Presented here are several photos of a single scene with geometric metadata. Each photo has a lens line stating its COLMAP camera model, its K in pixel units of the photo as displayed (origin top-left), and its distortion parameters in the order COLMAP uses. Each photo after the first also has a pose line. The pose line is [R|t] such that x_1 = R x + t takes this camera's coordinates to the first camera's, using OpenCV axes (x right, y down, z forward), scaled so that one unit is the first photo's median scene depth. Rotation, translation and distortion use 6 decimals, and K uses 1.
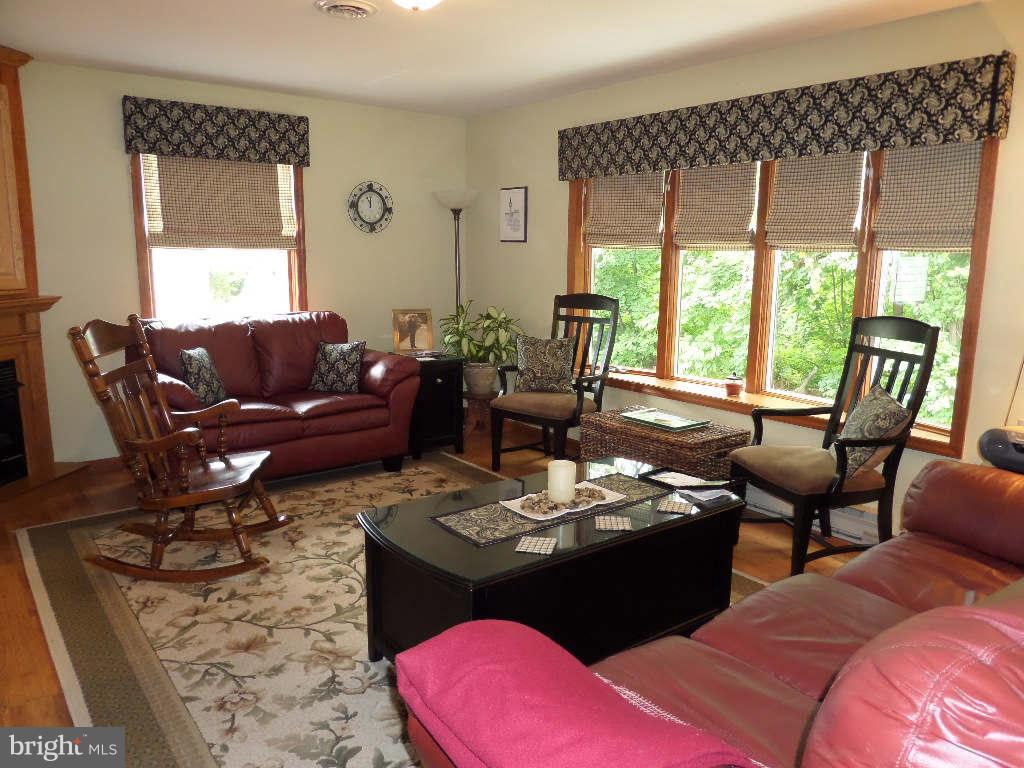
lens RADIAL K [[748.8, 0, 512.0], [0, 748.8, 384.0], [0, 0, 1]] dist [-0.009139, -0.004823]
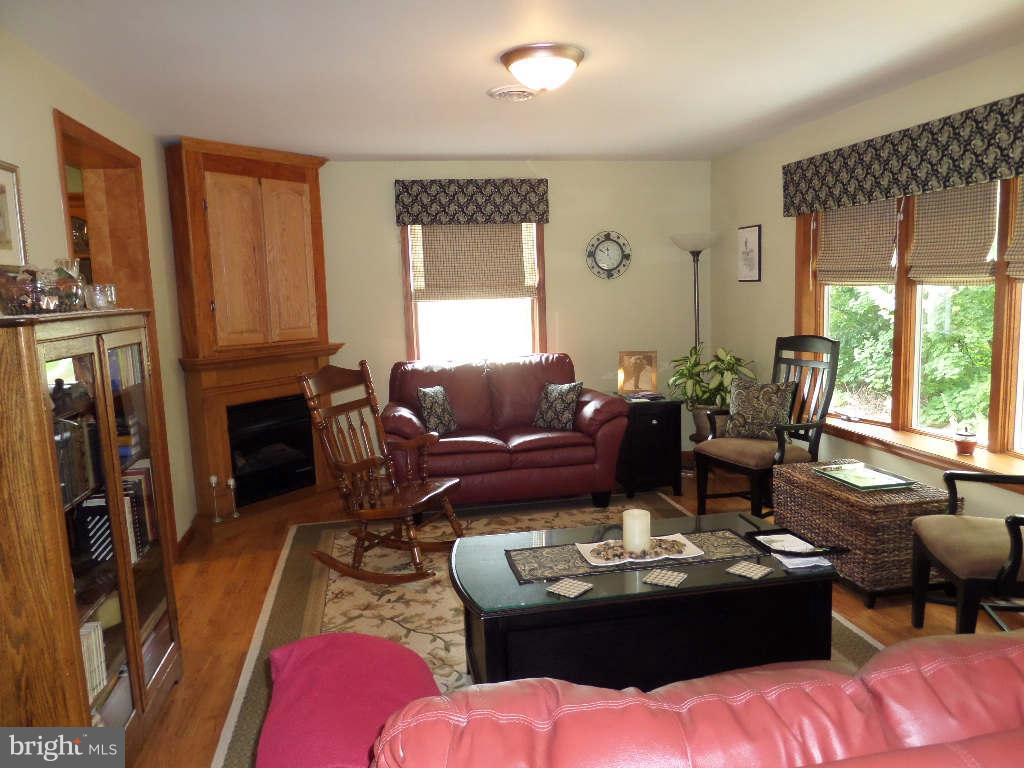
lens RADIAL K [[748.8, 0, 512.0], [0, 748.8, 384.0], [0, 0, 1]] dist [-0.009139, -0.004823]
pose [[0.891611, 0.018338, -0.452430, 0.207694], [-0.037636, 0.998723, -0.033691, -0.015912], [0.451235, 0.047067, 0.891163, 0.004123]]
